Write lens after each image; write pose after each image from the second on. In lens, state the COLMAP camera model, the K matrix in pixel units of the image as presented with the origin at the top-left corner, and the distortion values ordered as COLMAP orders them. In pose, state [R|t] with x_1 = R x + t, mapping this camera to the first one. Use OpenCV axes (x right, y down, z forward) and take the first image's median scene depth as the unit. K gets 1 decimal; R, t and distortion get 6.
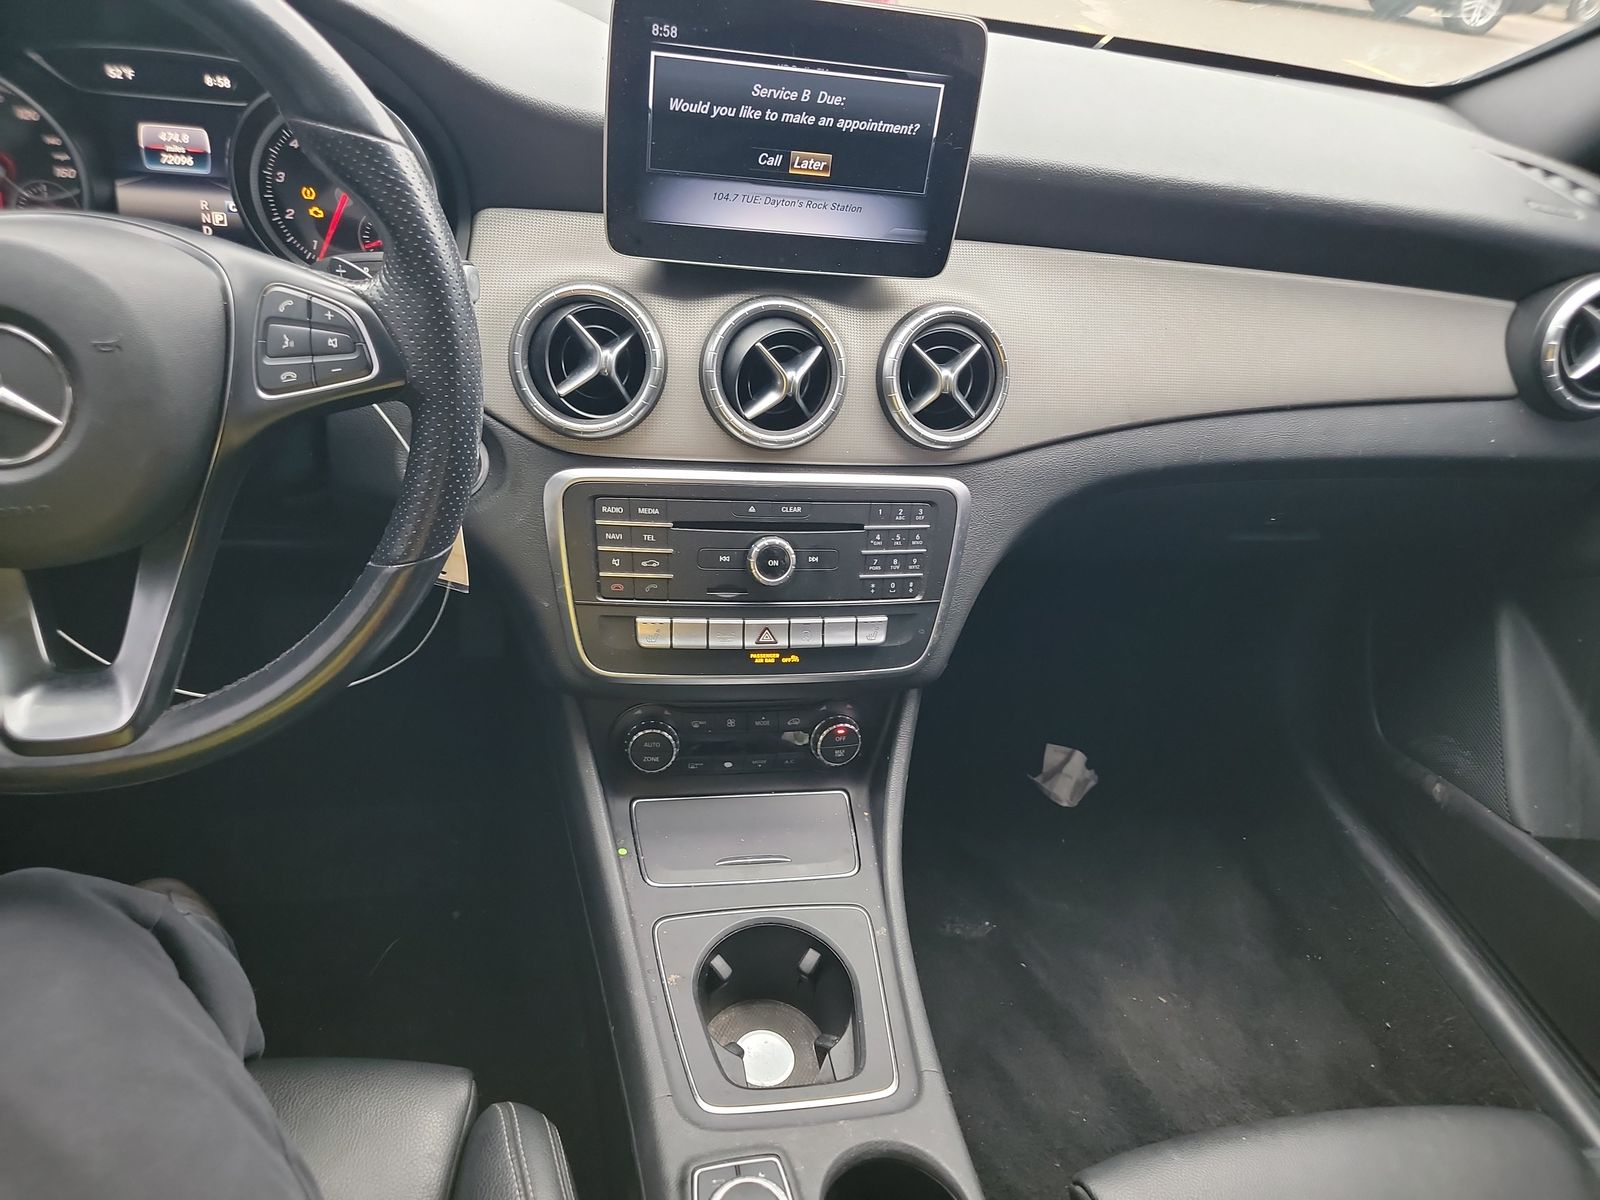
lens RADIAL K [[1089.2, 0, 798.2], [0, 1089.2, 611.0], [0, 0, 1]] dist [0.060976, -0.038819]
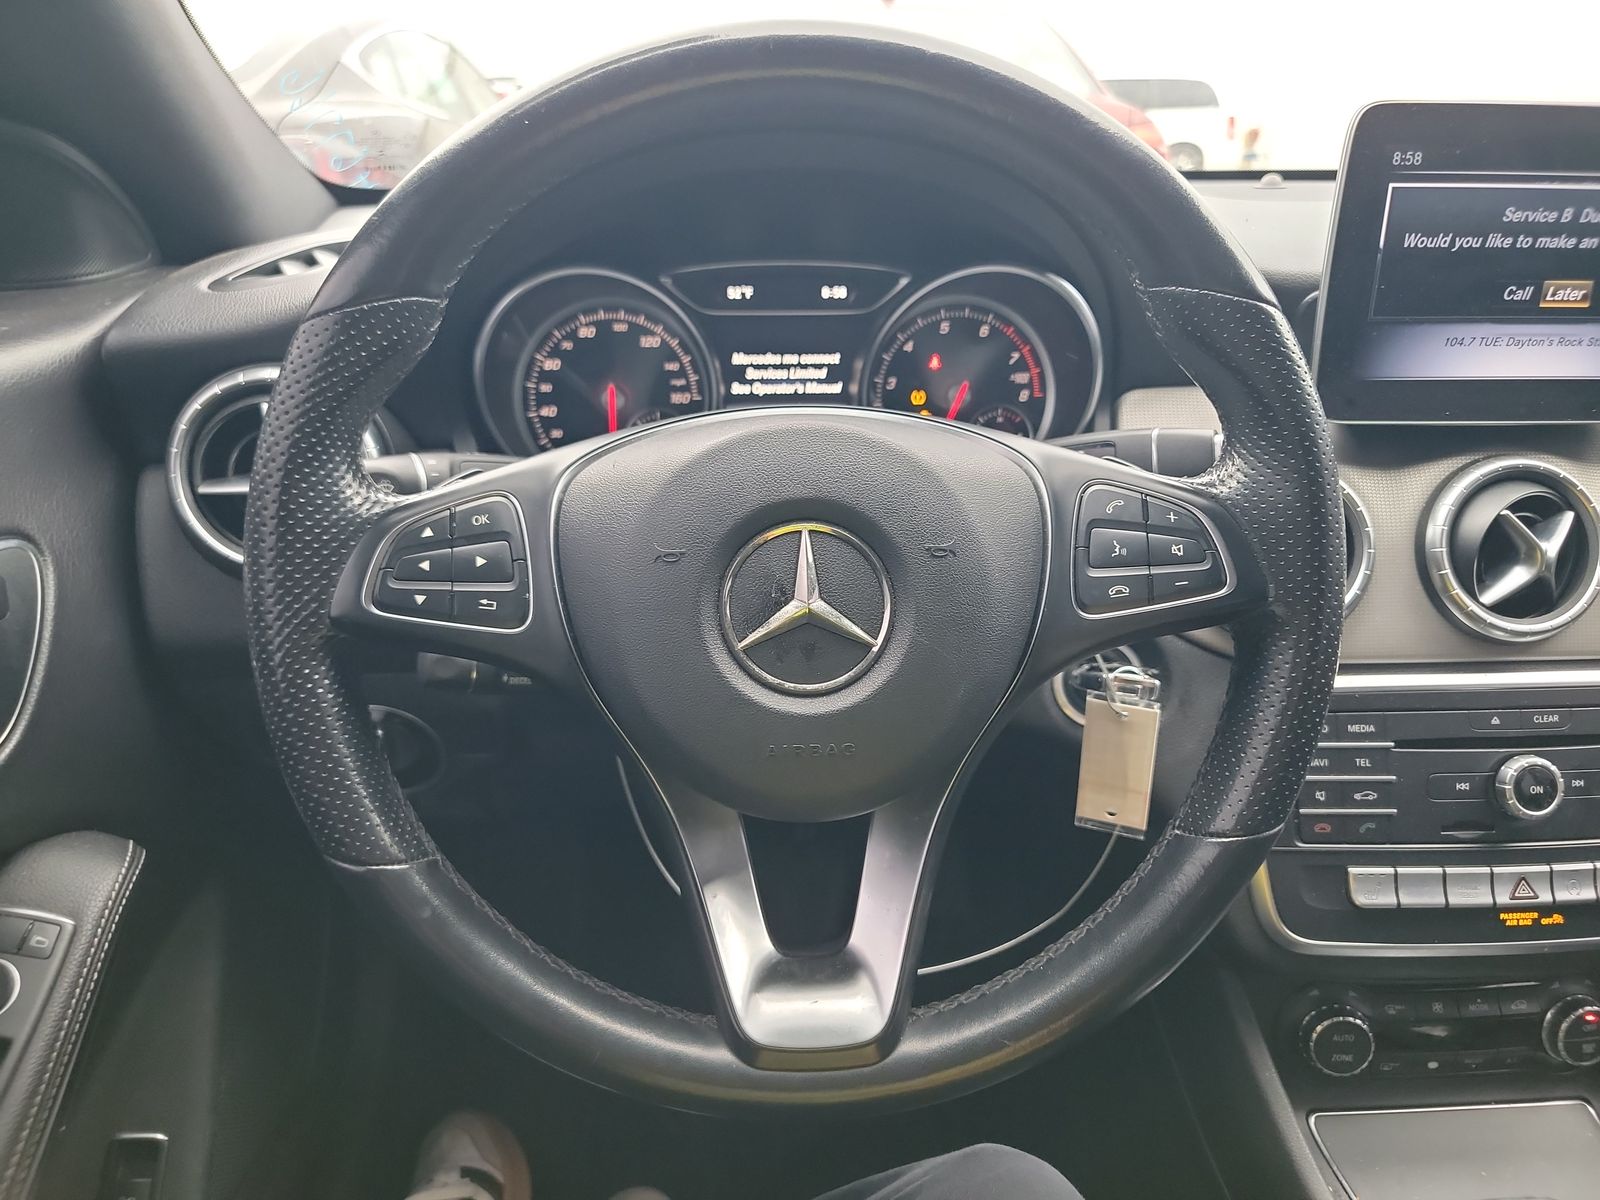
lens RADIAL K [[1089.2, 0, 833.3], [0, 1089.2, 626.5], [0, 0, 1]] dist [0.060976, -0.038819]
pose [[0.988375, -0.059656, -0.139840, -0.405236], [0.030364, 0.978726, -0.202913, -0.013847], [0.148970, 0.196308, 0.969160, 0.160358]]
